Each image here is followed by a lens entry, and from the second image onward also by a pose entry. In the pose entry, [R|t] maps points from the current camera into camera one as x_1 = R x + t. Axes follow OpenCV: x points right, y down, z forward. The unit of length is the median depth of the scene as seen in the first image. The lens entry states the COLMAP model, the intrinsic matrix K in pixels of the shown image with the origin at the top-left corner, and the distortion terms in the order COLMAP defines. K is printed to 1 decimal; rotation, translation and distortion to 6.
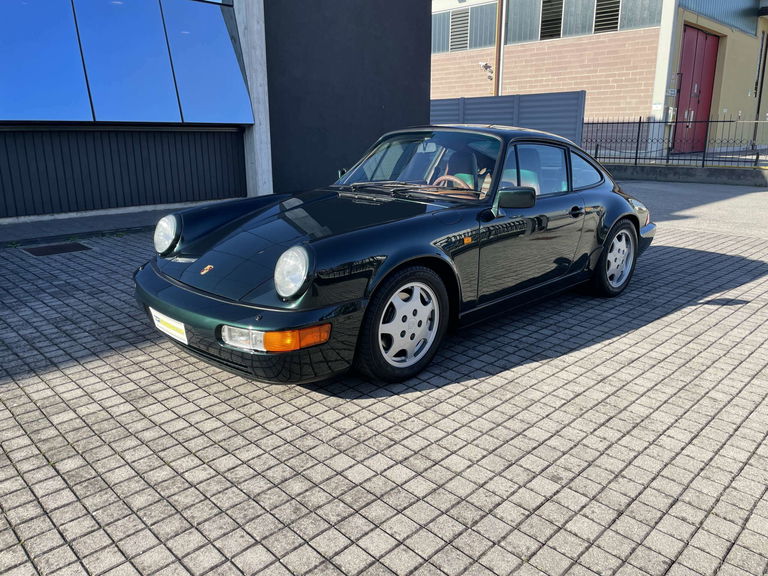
lens RADIAL K [[579.9, 0, 387.1], [0, 579.9, 283.1], [0, 0, 1]] dist [0.048434, -0.037502]
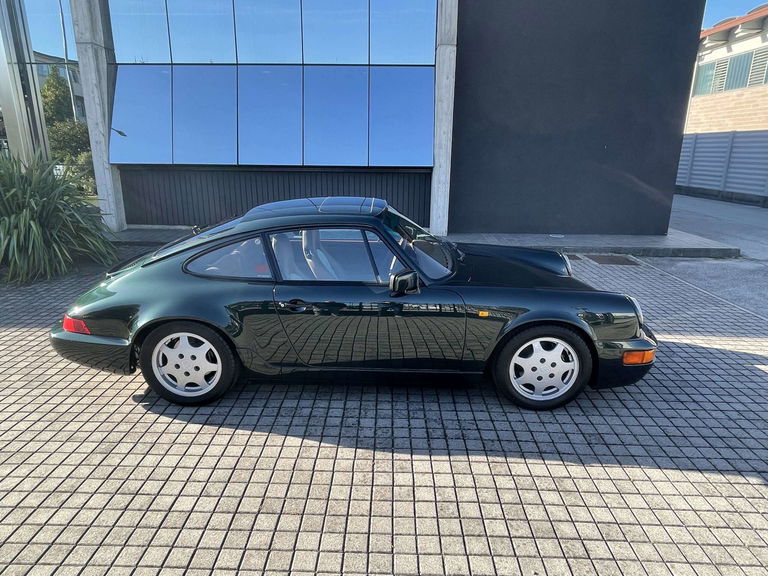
lens RADIAL K [[476.3, 0, 387.3], [0, 476.3, 295.1], [0, 0, 1]] dist [-0.007187, -0.006283]
pose [[0.694297, 0.214514, -0.686975, 0.983054], [-0.185815, 0.975612, 0.116848, -0.280442], [0.695287, 0.046523, 0.717225, 0.644084]]
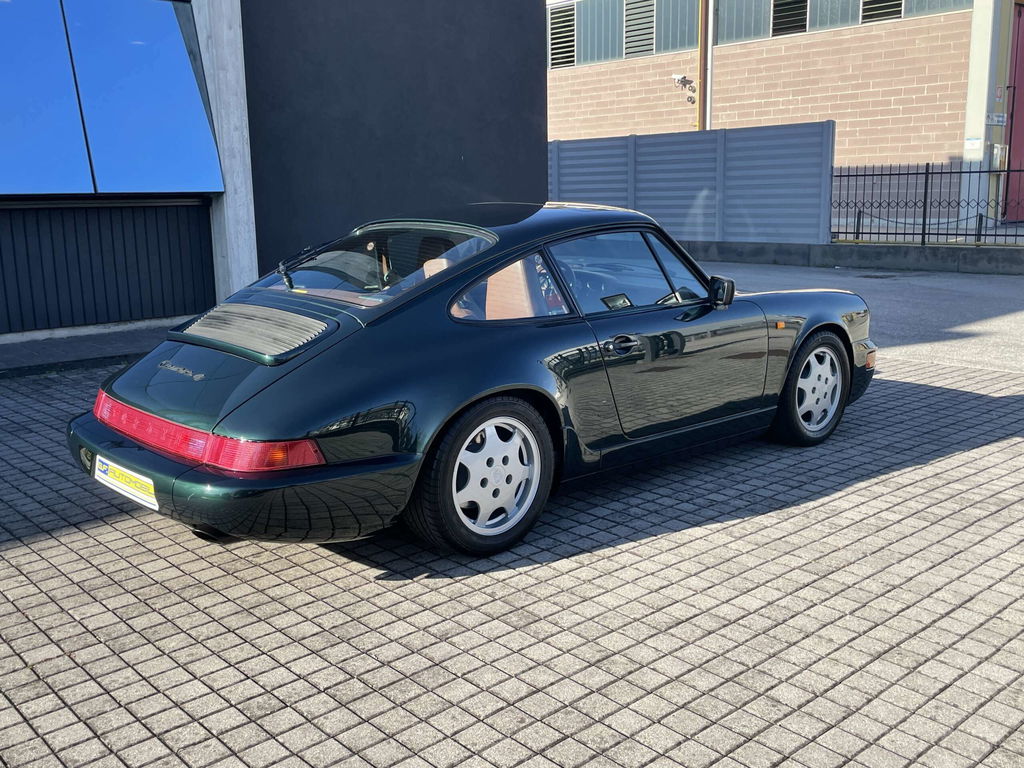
lens RADIAL K [[990.0, 0, 513.7], [0, 990.0, 379.0], [0, 0, 1]] dist [0.041656, 0.000000]
pose [[0.999009, -0.007575, -0.043860, 0.266034], [0.004771, 0.997958, -0.063692, -0.036408], [0.044253, 0.063419, 0.997005, 0.018910]]
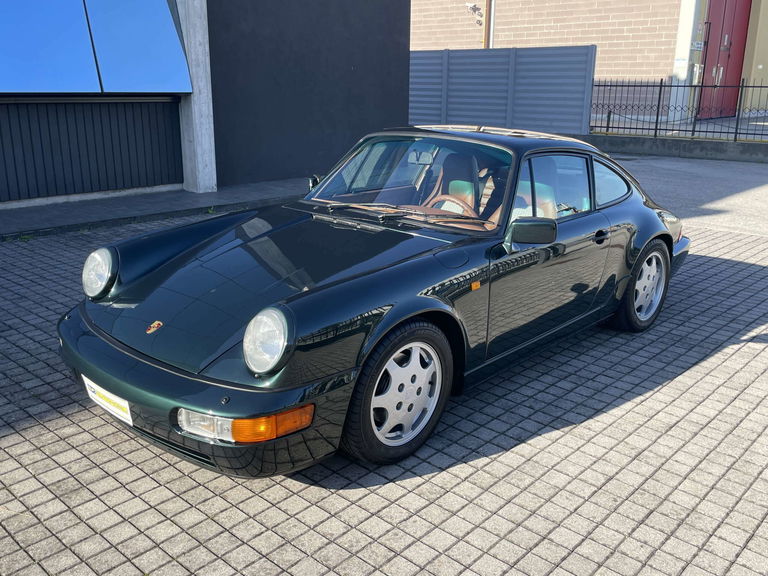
lens RADIAL K [[713.9, 0, 383.1], [0, 713.9, 283.6], [0, 0, 1]] dist [0.030672, 0.000000]
pose [[0.998885, -0.000810, 0.047213, -0.032619], [-0.000320, 0.999714, 0.023927, -0.083584], [-0.047218, -0.023916, 0.998598, 0.001667]]
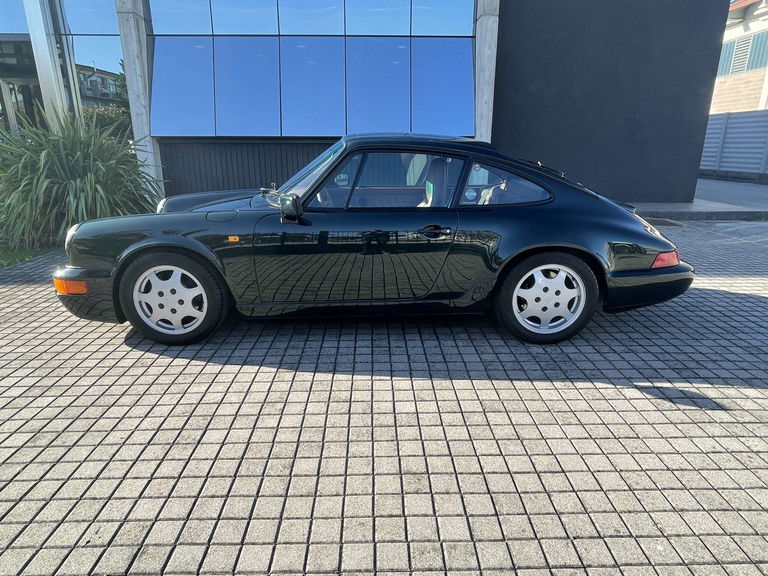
lens RADIAL K [[476.3, 0, 387.2], [0, 476.3, 277.3], [0, 0, 1]] dist [-0.007187, -0.006283]
pose [[0.725405, 0.184215, -0.663213, 0.793457], [-0.169967, 0.981624, 0.086752, -0.108695], [0.667007, 0.049794, 0.743386, 0.435073]]
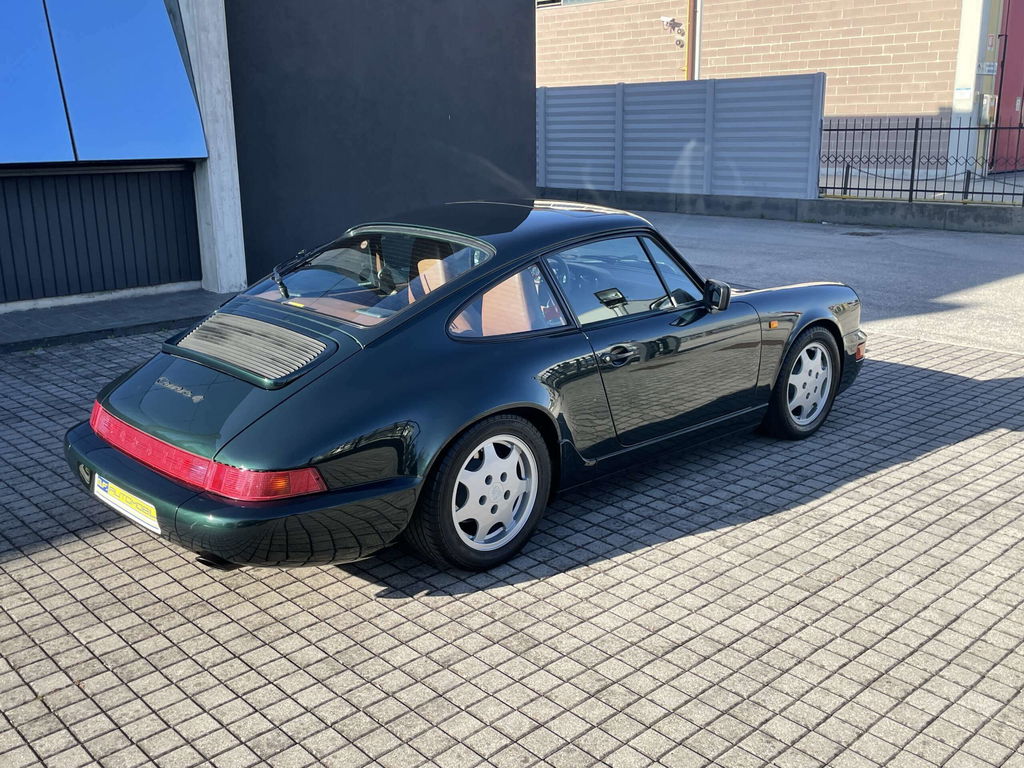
lens RADIAL K [[990.0, 0, 514.4], [0, 990.0, 385.3], [0, 0, 1]] dist [0.041656, 0.000000]
pose [[0.999671, -0.002607, -0.025526, 0.250642], [0.002744, 0.999982, 0.005306, -0.115510], [0.025512, -0.005374, 0.999660, 0.011127]]
